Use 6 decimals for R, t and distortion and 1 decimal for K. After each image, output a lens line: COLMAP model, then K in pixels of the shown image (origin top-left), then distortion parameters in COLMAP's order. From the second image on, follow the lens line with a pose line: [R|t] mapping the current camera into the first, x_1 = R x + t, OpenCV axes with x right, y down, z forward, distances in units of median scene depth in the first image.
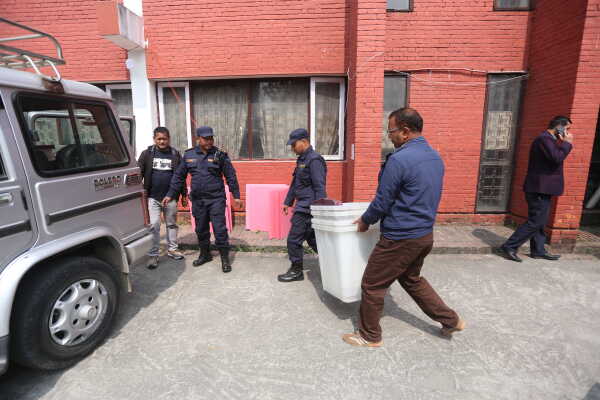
lens RADIAL K [[292.9, 0, 301.6], [0, 292.9, 193.6], [0, 0, 1]] dist [-0.019958, 0.000158]
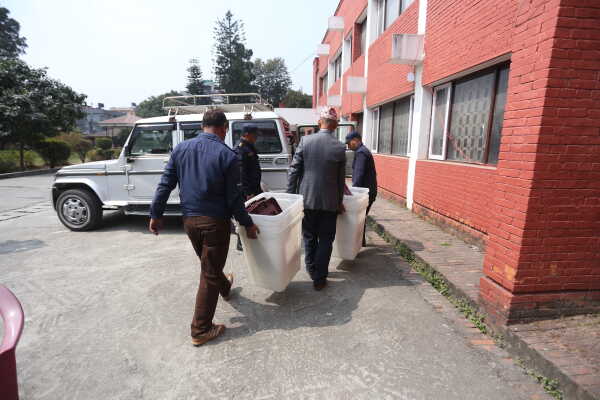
lens RADIAL K [[292.9, 0, 301.6], [0, 292.9, 193.6], [0, 0, 1]] dist [-0.019958, 0.000158]
pose [[0.133666, 0.178265, -0.974862, 0.706814], [-0.178407, 0.971946, 0.153270, -0.087088], [0.974836, 0.153436, 0.161720, 0.483281]]
